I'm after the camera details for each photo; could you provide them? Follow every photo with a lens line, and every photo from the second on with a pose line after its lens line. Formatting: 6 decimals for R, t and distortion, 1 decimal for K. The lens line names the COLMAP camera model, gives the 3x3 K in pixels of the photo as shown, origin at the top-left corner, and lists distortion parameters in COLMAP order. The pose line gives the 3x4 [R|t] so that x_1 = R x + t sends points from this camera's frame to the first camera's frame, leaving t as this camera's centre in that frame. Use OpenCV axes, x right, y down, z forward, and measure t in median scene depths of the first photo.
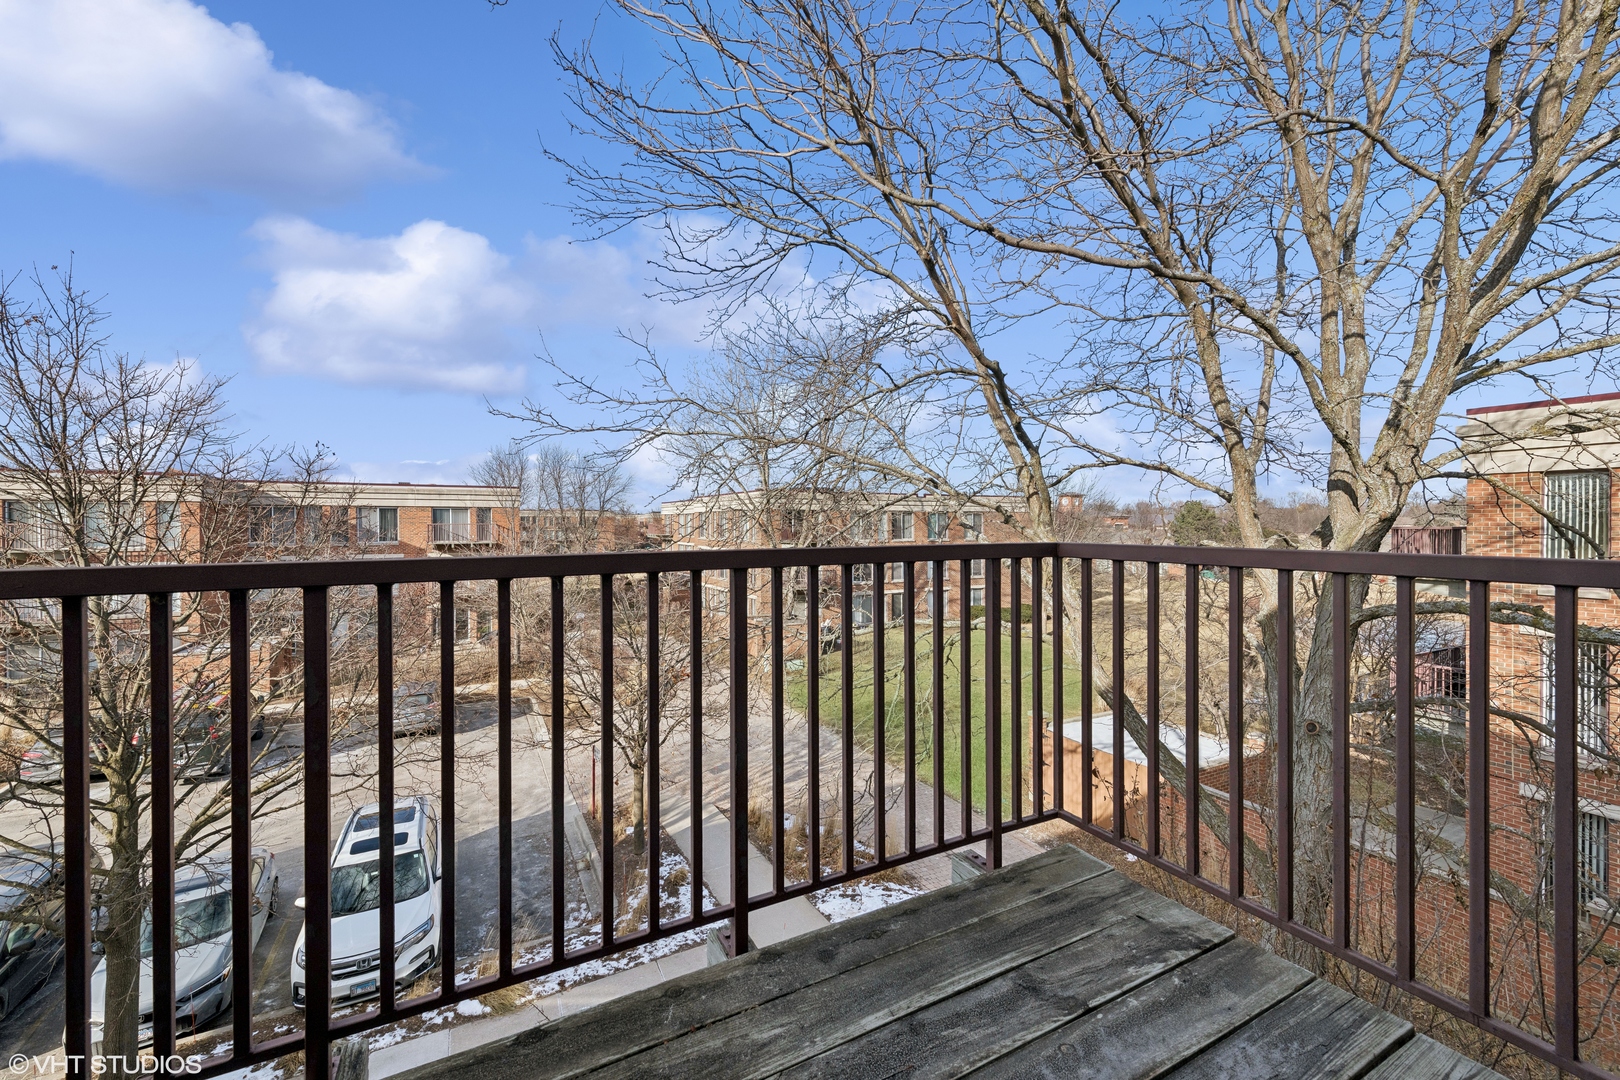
lens RADIAL K [[662.3, 0, 811.5], [0, 662.3, 524.8], [0, 0, 1]] dist [-0.000199, 0.000572]
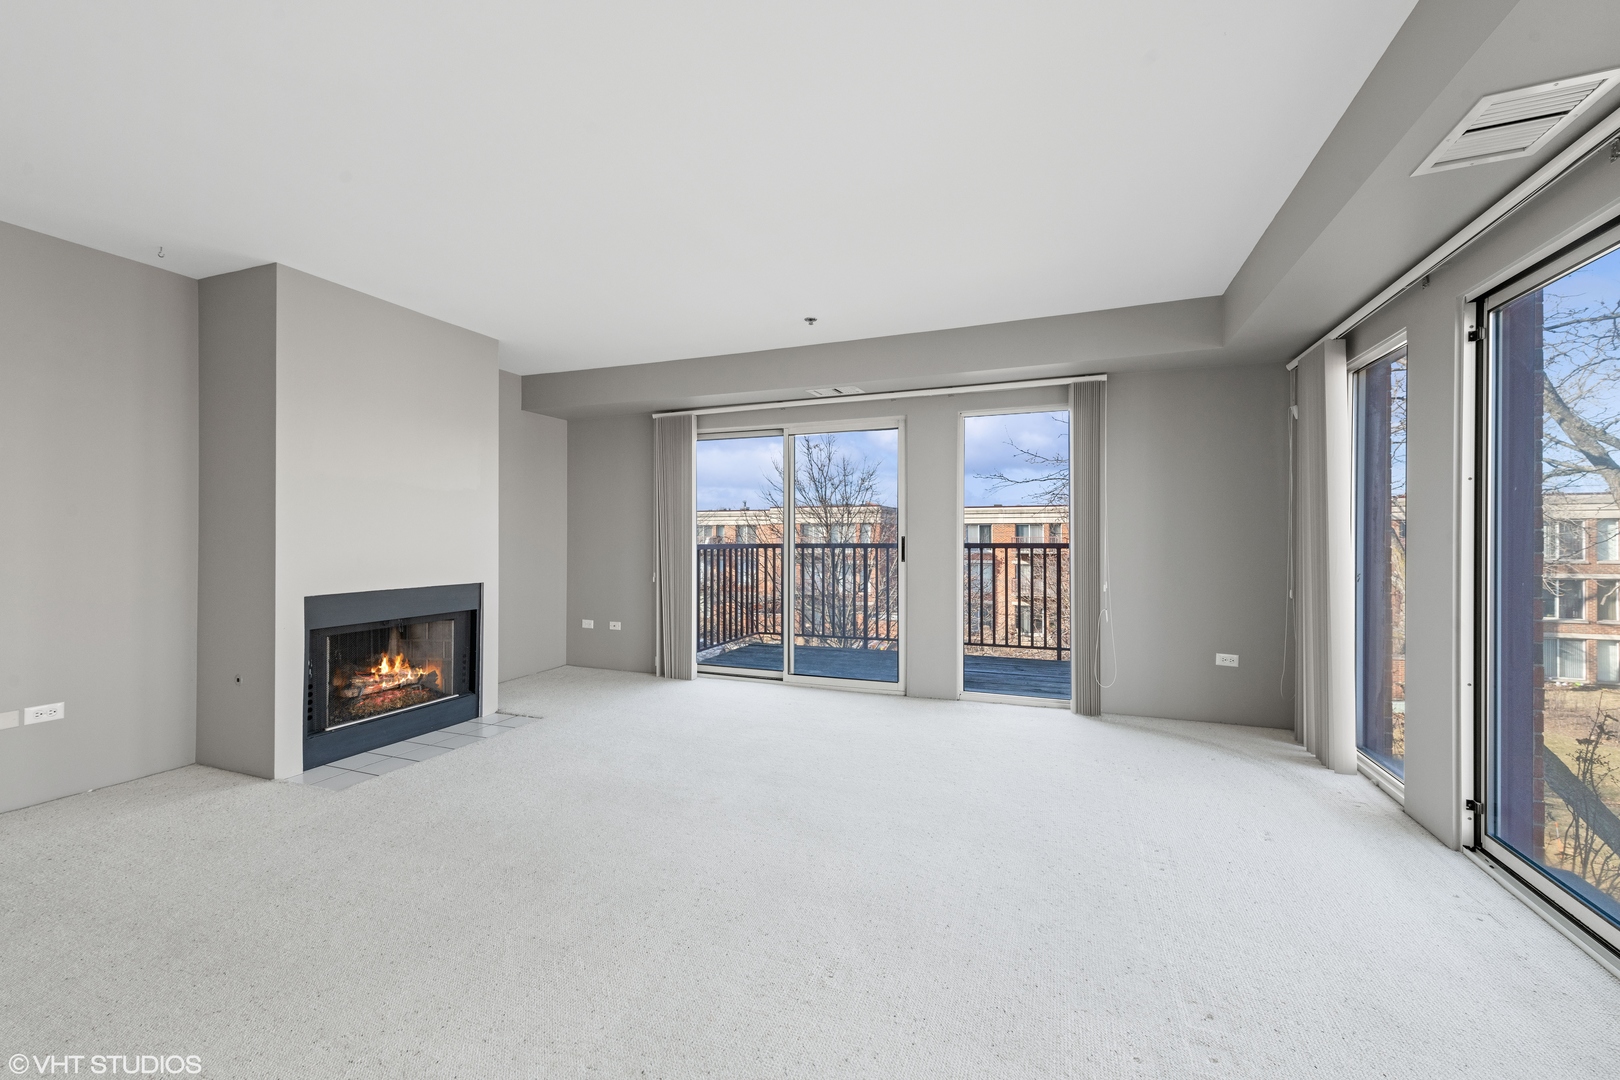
lens RADIAL K [[662.3, 0, 812.2], [0, 662.3, 540.2], [0, 0, 1]] dist [-0.000199, 0.000572]
pose [[0.654732, 0.005395, -0.755842, 0.236117], [-0.002527, 0.999985, 0.004949, -0.000441], [0.755857, -0.001331, 0.654736, -0.220530]]
